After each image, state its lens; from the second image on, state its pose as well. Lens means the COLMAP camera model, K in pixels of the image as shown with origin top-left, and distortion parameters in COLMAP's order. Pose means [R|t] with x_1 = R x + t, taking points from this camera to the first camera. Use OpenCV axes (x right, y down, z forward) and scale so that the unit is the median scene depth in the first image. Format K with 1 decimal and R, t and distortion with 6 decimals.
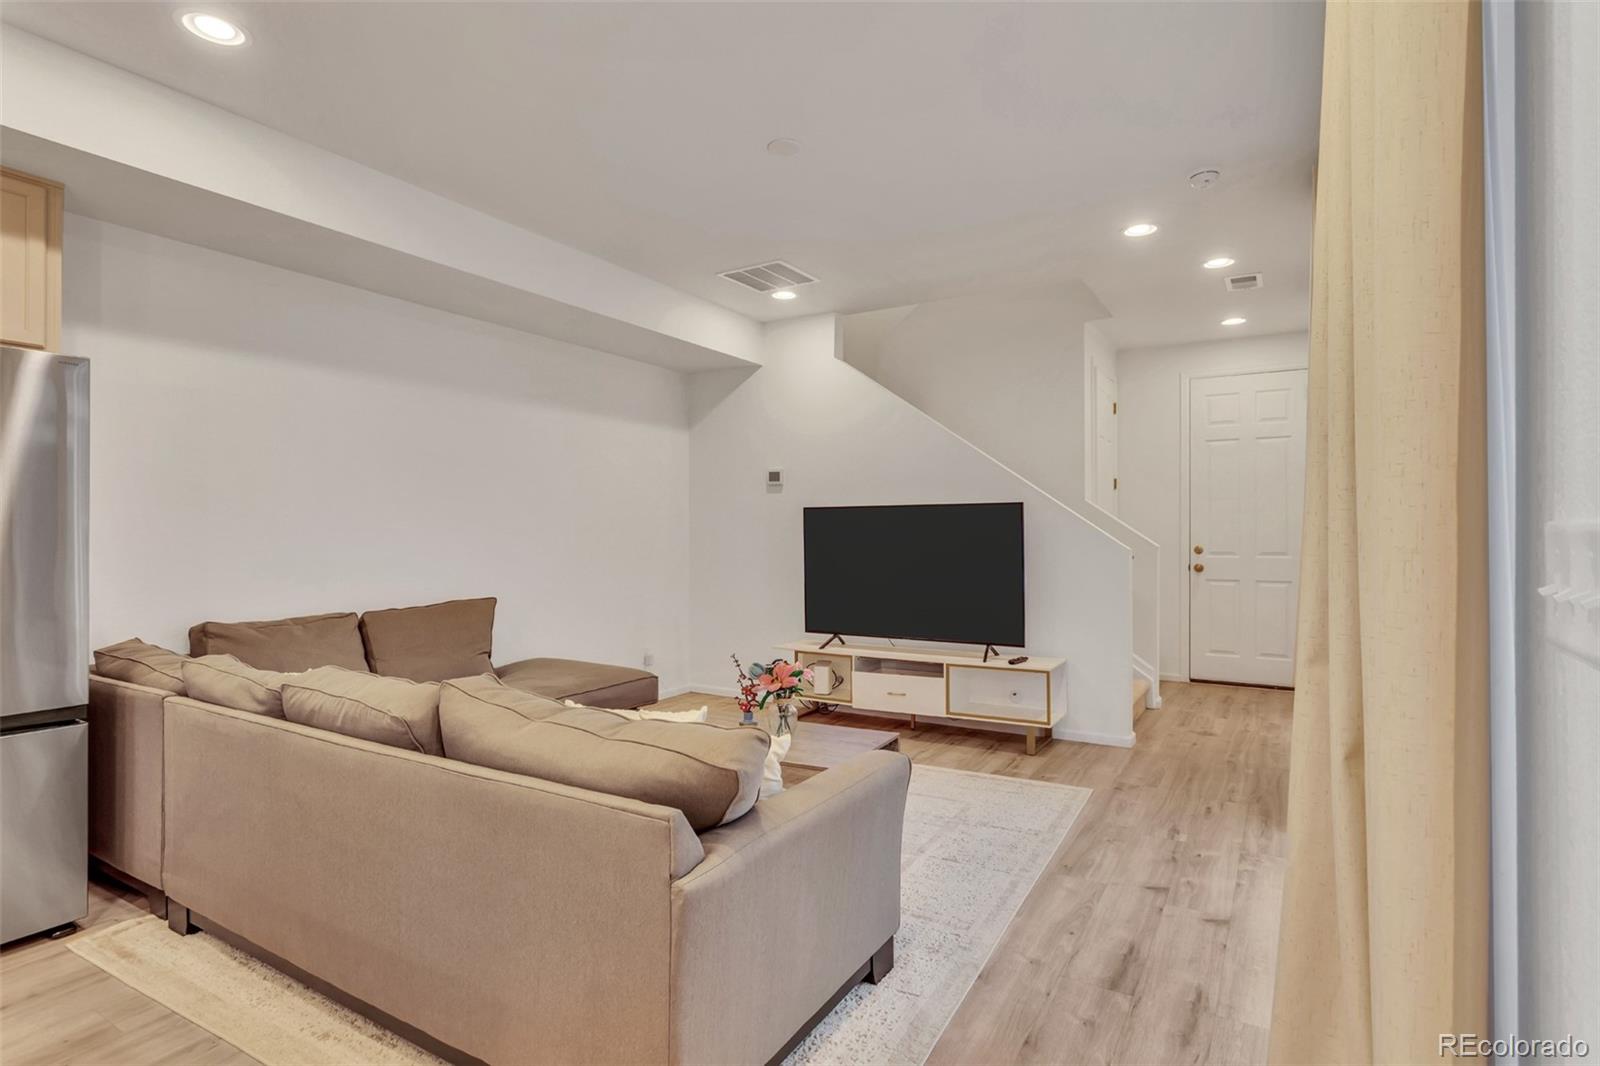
lens RADIAL K [[792.0, 0, 827.7], [0, 792.0, 527.5], [0, 0, 1]] dist [-0.009785, 0.000321]
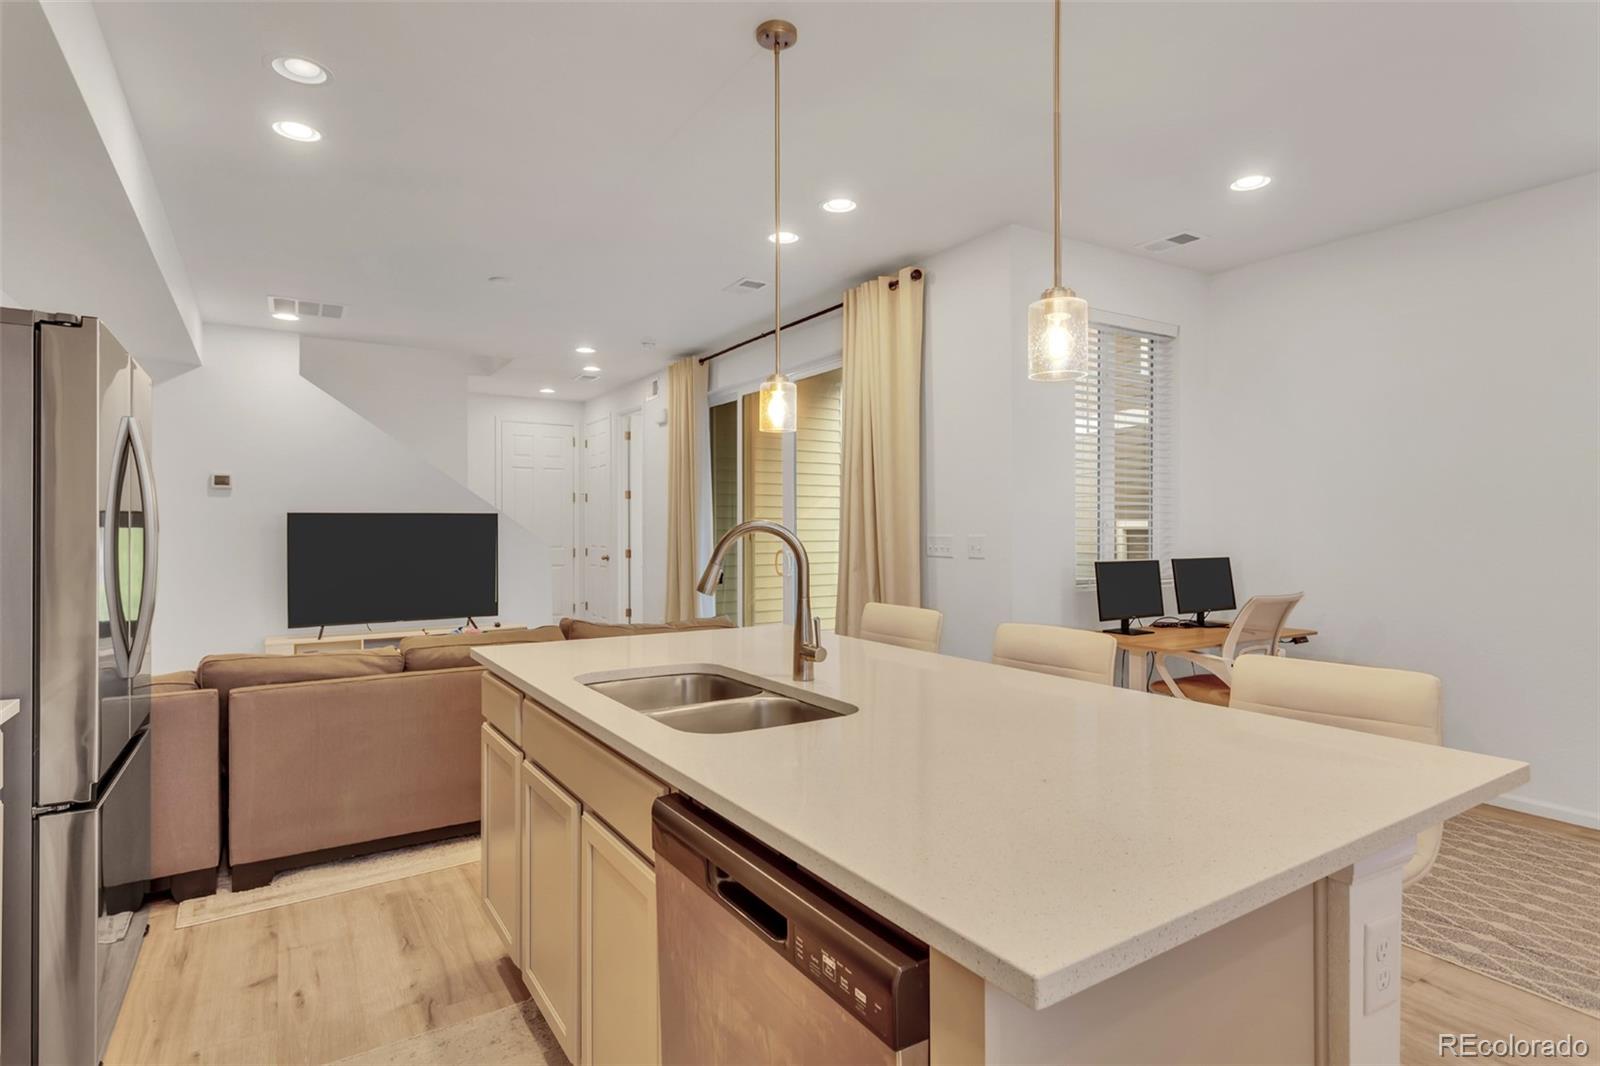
lens RADIAL K [[808.9, 0, 782.9], [0, 808.9, 525.0], [0, 0, 1]] dist [-0.003006, 0.008185]
pose [[0.468602, 0.001902, 0.883408, -0.796505], [-0.003367, 0.999994, -0.000367, -0.012305], [-0.883403, -0.002803, 0.468605, -0.132449]]
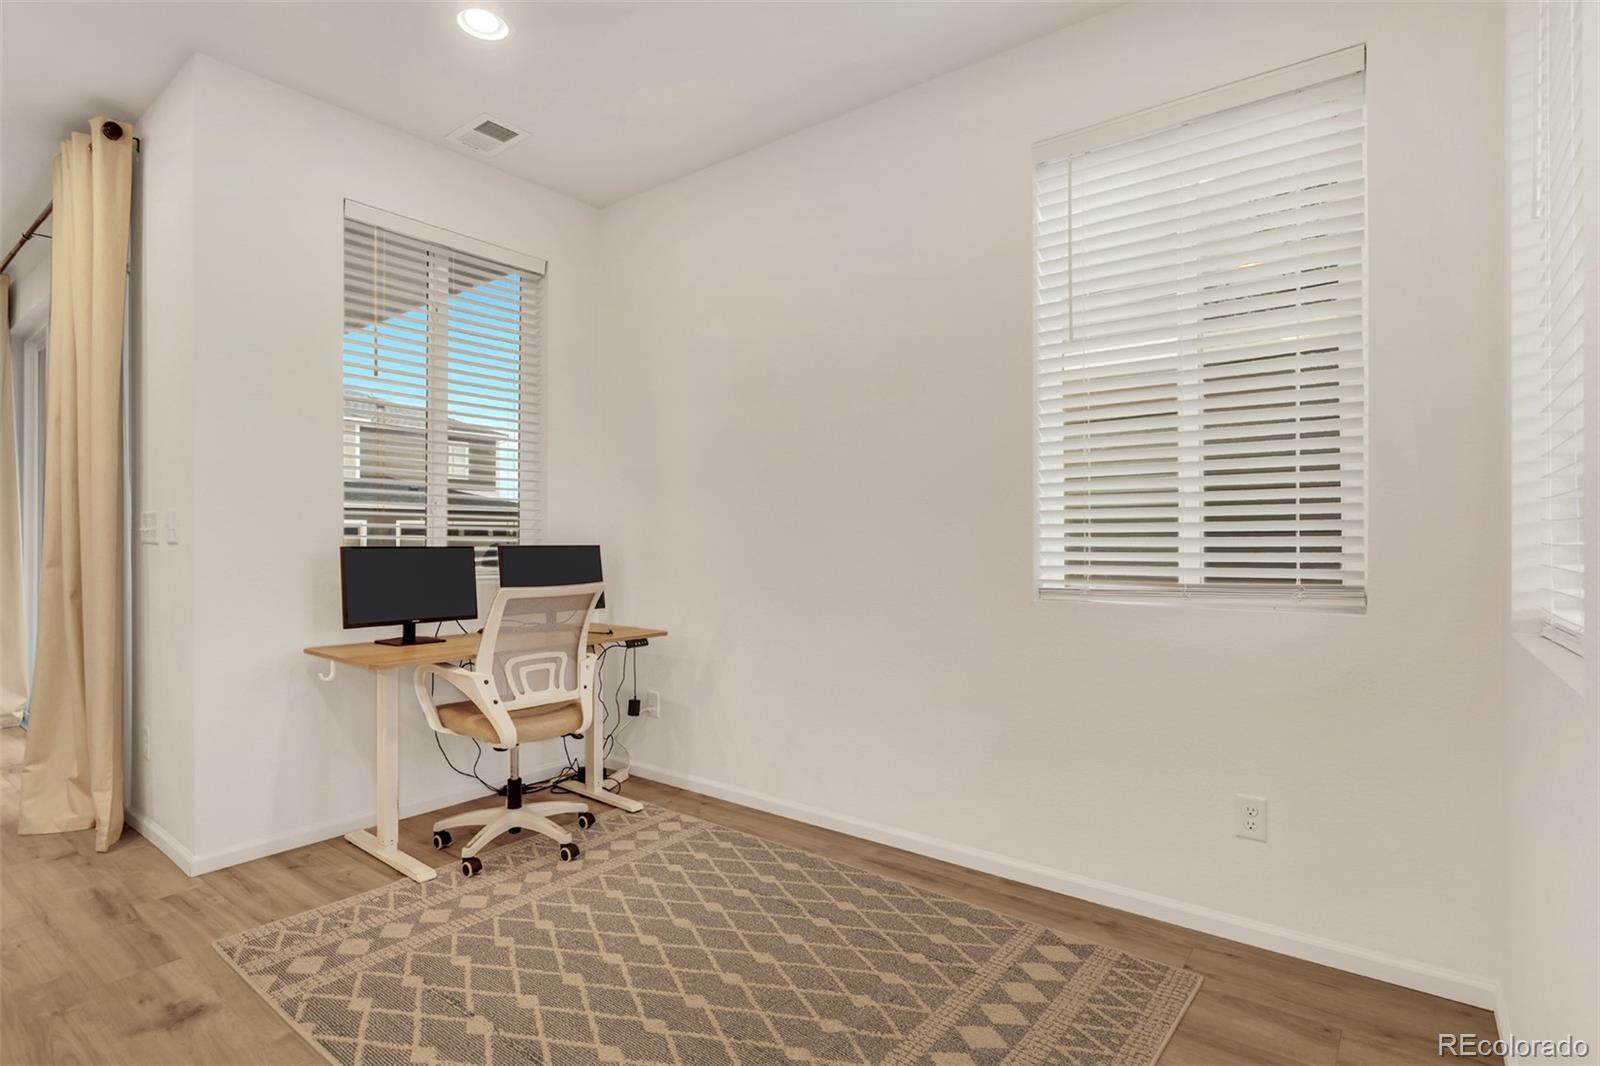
lens RADIAL K [[797.0, 0, 751.6], [0, 797.0, 534.8], [0, 0, 1]] dist [0.000141, 0.000187]
pose [[0.158847, 0.003950, 0.987295, -0.422891], [-0.004404, 0.999985, -0.003292, 0.017660], [-0.987293, -0.003826, 0.158862, -0.441673]]
